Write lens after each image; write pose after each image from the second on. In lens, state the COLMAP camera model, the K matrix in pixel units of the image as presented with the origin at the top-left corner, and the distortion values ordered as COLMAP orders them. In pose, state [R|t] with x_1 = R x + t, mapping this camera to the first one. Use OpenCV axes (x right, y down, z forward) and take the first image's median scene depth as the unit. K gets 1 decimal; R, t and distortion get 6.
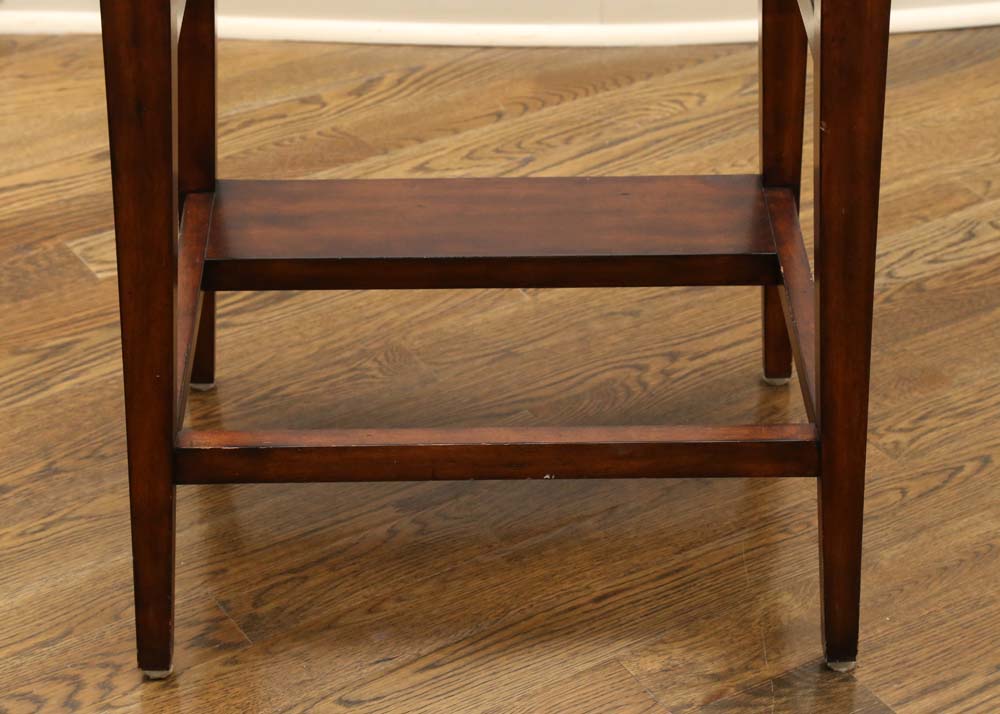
lens RADIAL K [[2636.7, 0, 496.8], [0, 2636.7, 296.3], [0, 0, 1]] dist [0.496699, 0.000000]
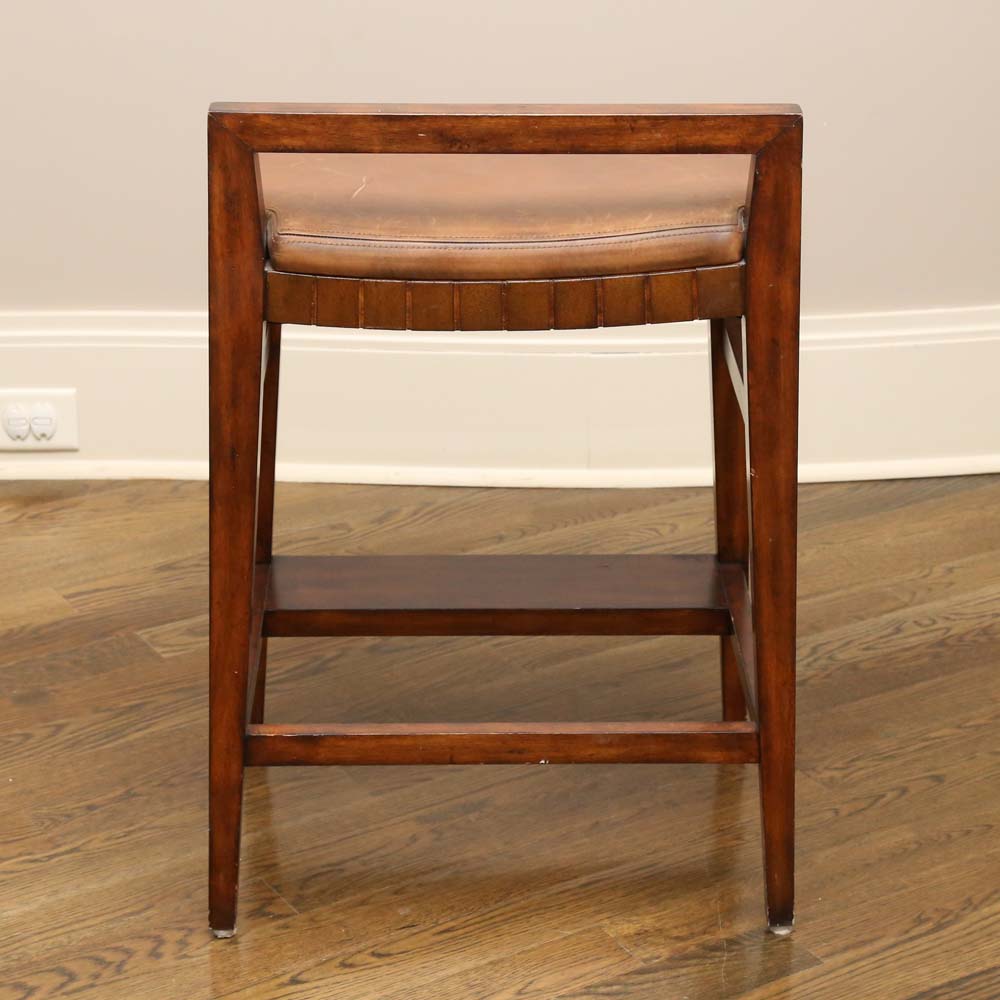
lens RADIAL K [[3056.8, 0, 514.3], [0, 3056.8, 508.8], [0, 0, 1]] dist [0.336139, 0.000000]
pose [[0.999926, 0.004995, 0.011083, -0.009244], [-0.003045, 0.985538, -0.169429, 0.166399], [-0.011769, 0.169383, 0.985480, -0.375174]]
